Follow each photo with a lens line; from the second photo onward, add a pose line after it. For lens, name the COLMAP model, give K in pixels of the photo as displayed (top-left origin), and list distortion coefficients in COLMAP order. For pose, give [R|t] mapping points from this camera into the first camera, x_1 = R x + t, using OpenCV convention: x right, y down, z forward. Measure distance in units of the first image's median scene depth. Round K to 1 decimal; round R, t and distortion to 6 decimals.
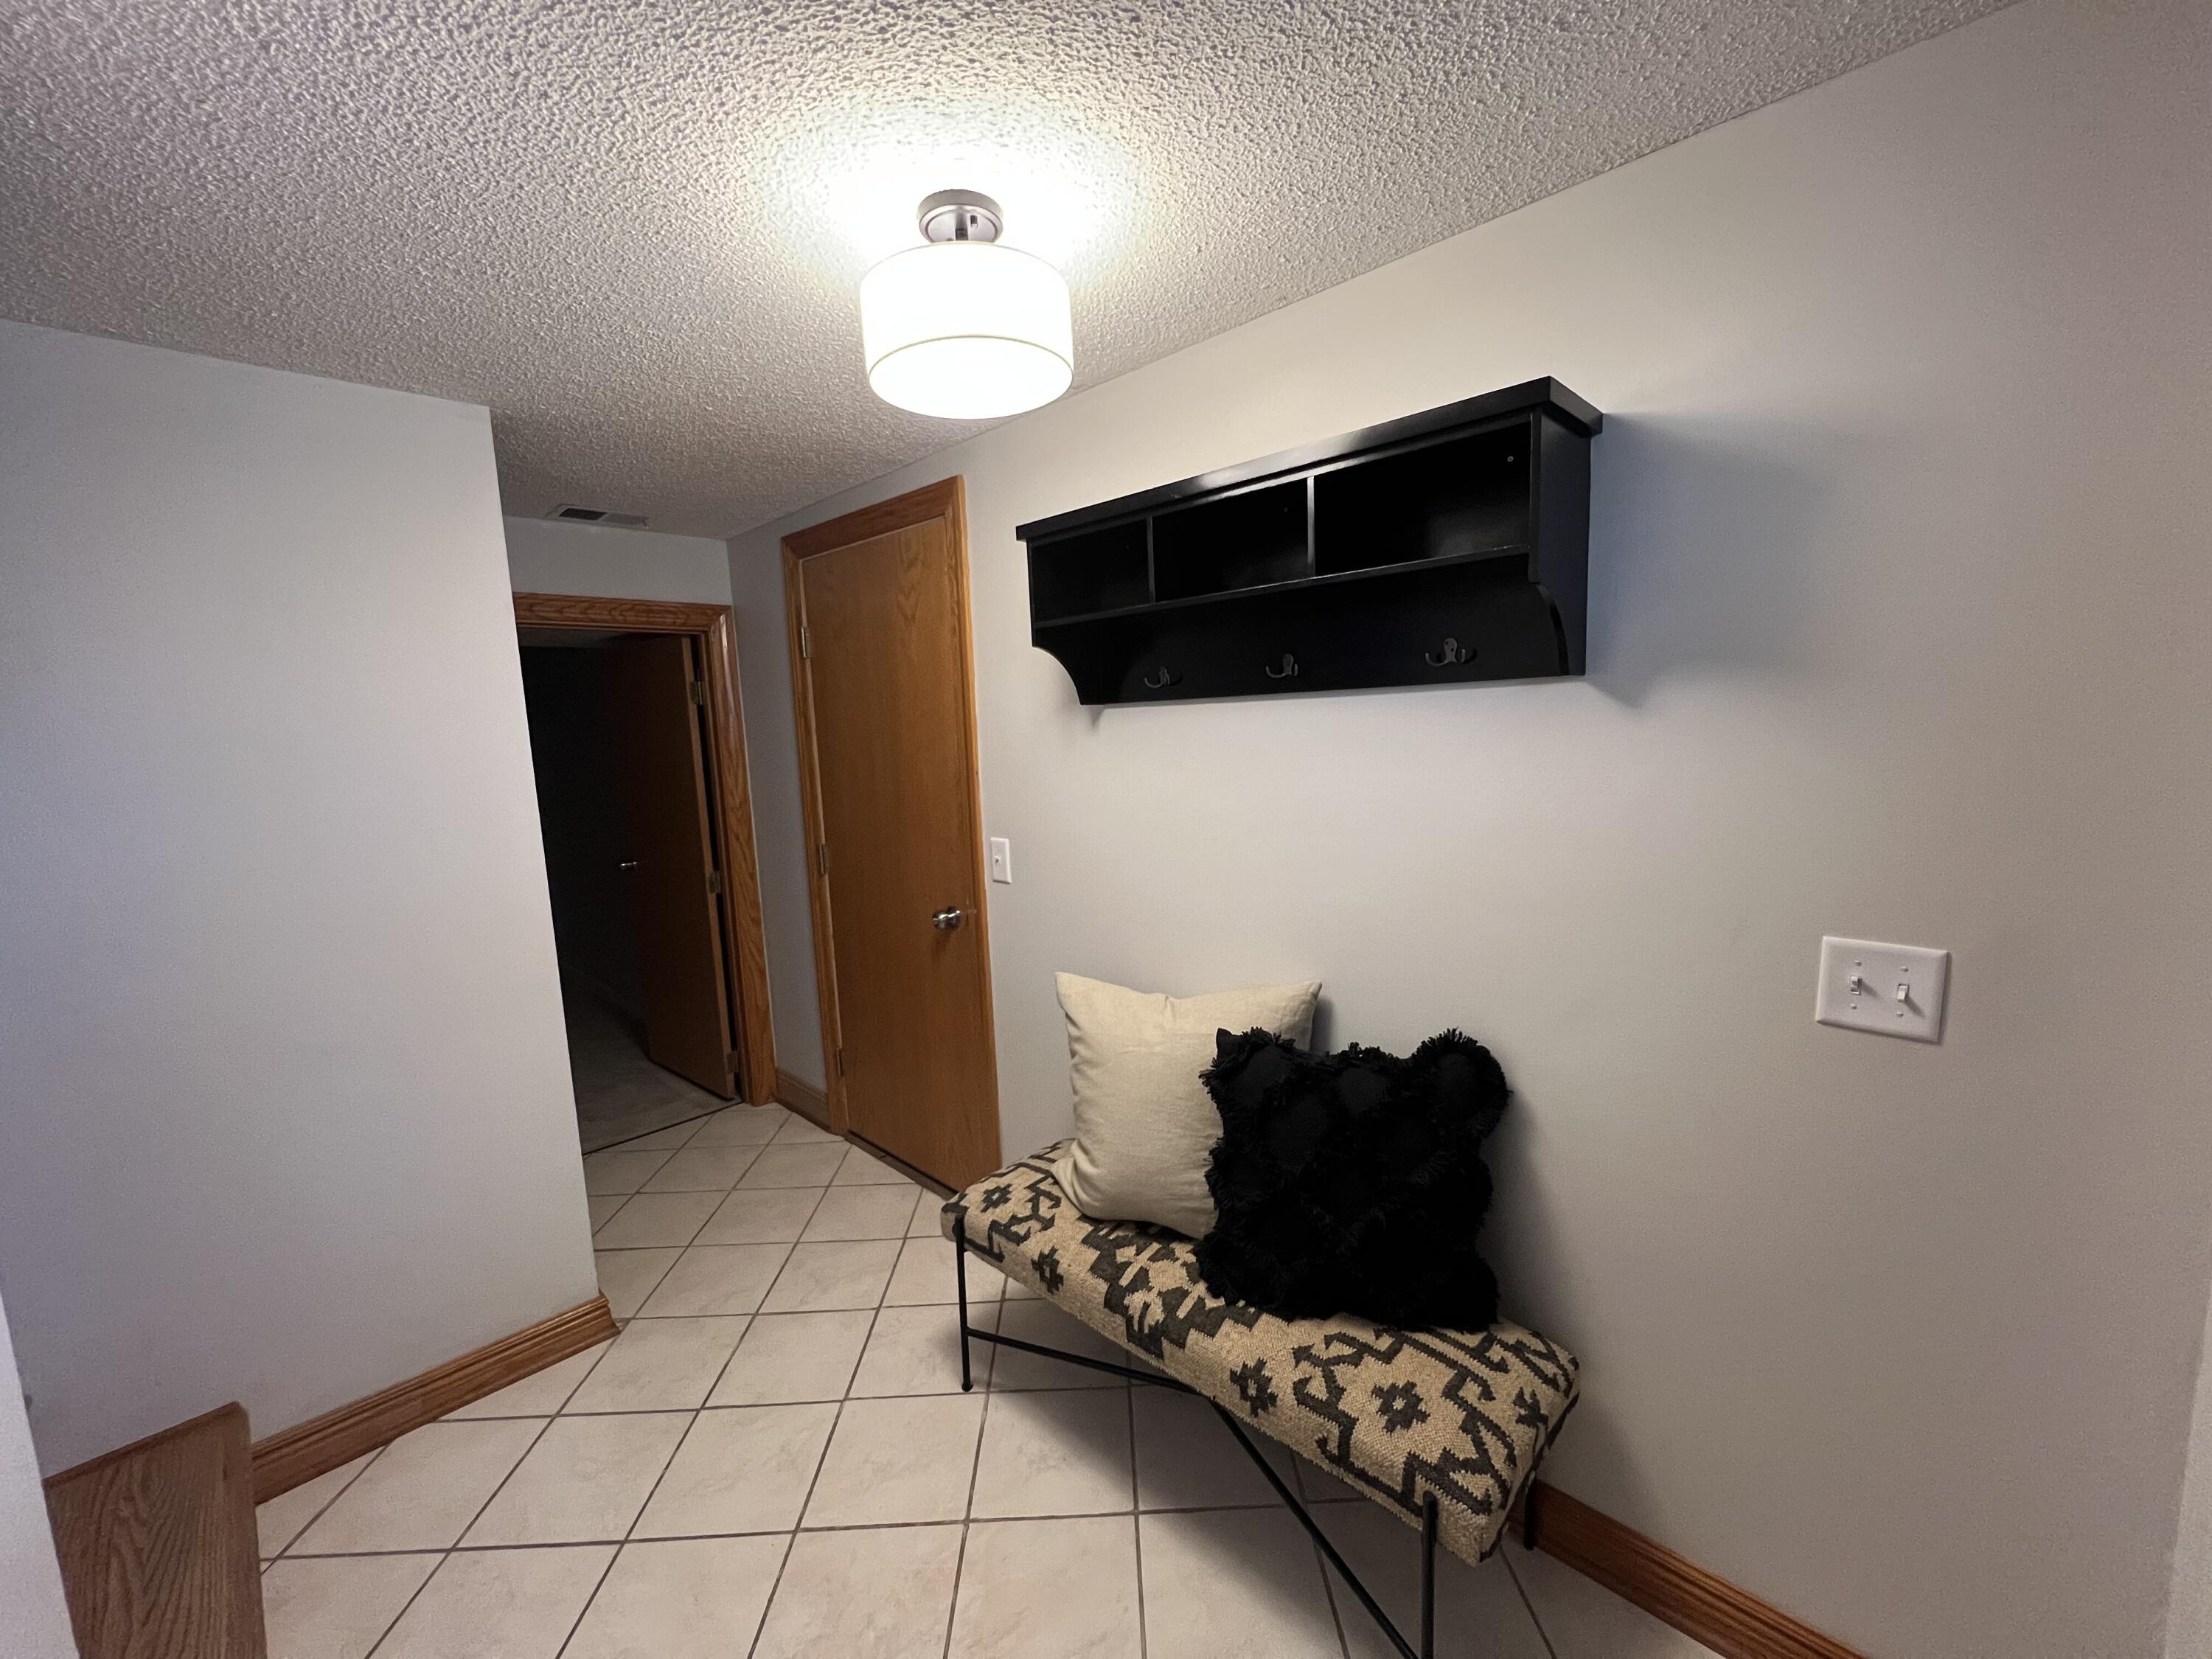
lens RADIAL K [[881.1, 0, 1107.6], [0, 881.1, 833.6], [0, 0, 1]] dist [-0.001699, 0.000848]
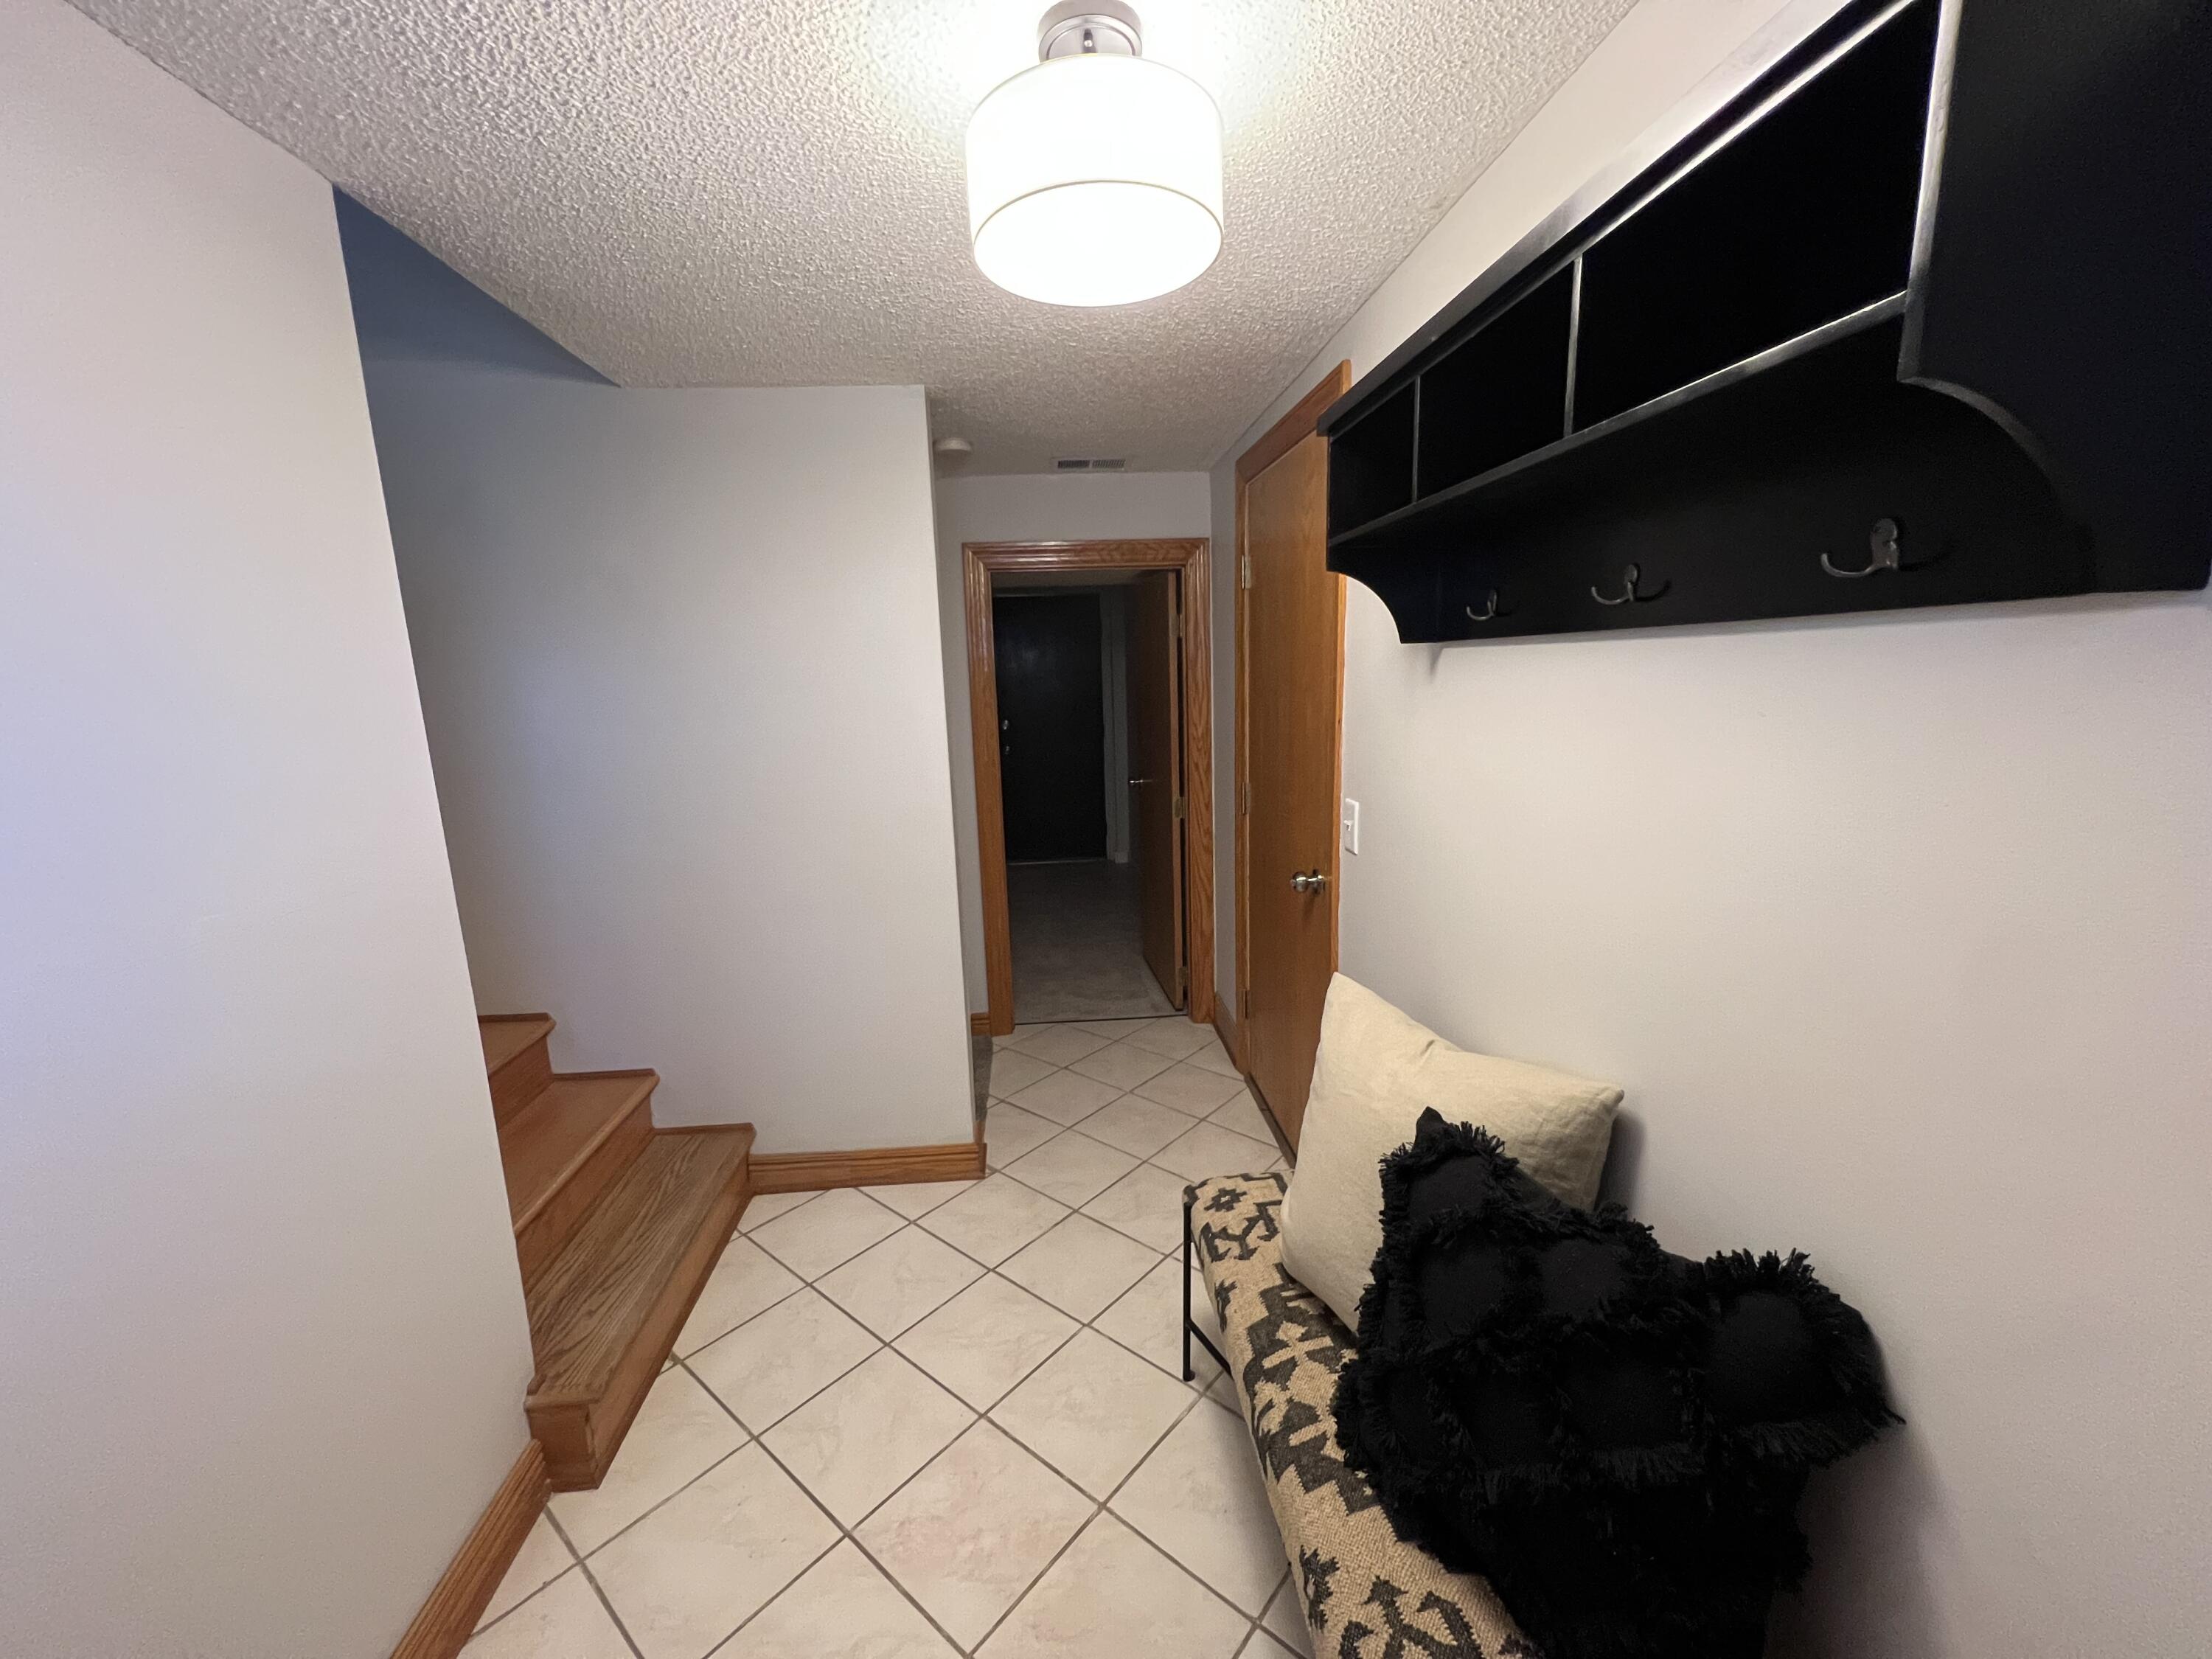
lens RADIAL K [[881.1, 0, 1107.6], [0, 881.1, 833.6], [0, 0, 1]] dist [-0.001699, 0.000848]
pose [[0.754321, 0.138493, -0.641731, 0.324542], [-0.083262, 0.989784, 0.115736, -0.054371], [0.651204, -0.033870, 0.758146, 0.266221]]
